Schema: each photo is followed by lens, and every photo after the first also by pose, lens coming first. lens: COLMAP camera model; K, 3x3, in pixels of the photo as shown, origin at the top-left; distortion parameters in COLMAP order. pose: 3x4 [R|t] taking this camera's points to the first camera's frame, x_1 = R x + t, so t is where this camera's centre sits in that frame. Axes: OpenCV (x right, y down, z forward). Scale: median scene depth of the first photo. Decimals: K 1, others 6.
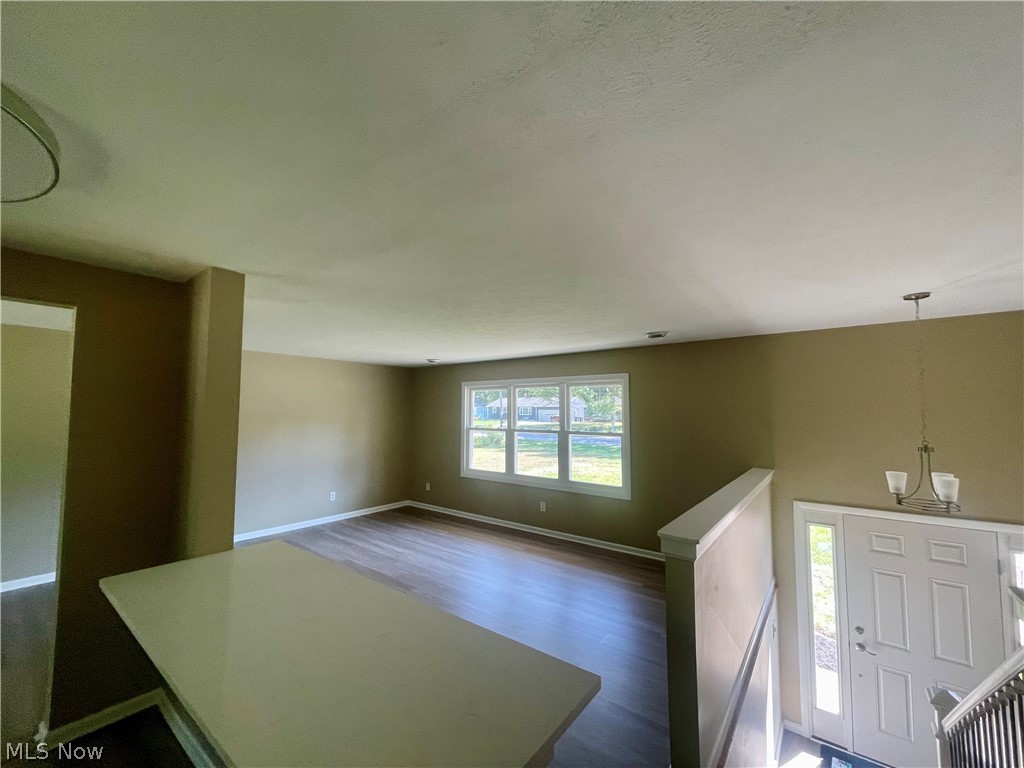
lens RADIAL K [[416.6, 0, 512.0], [0, 416.6, 384.0], [0, 0, 1]] dist [0.001643, 0.000387]
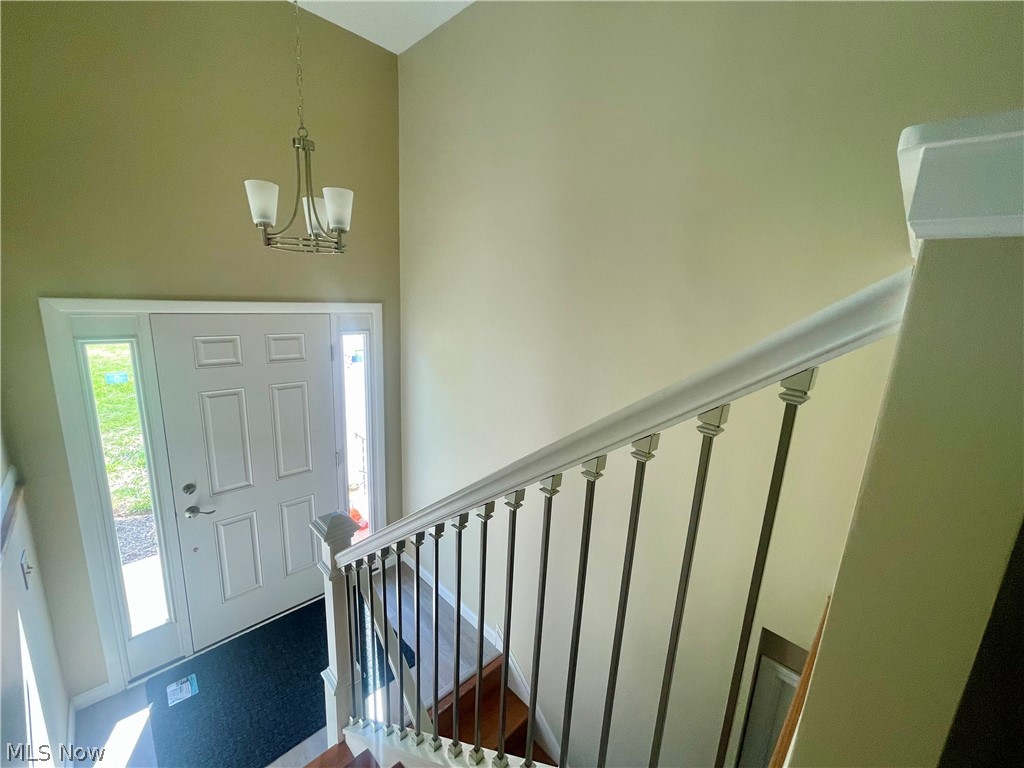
lens RADIAL K [[411.7, 0, 498.7], [0, 411.7, 381.3], [0, 0, 1]] dist [-0.002342, -0.000080]
pose [[0.153207, -0.197803, 0.968195, 0.324057], [-0.101779, 0.971393, 0.214561, 0.243686], [-0.982939, -0.131414, 0.128692, 0.473309]]
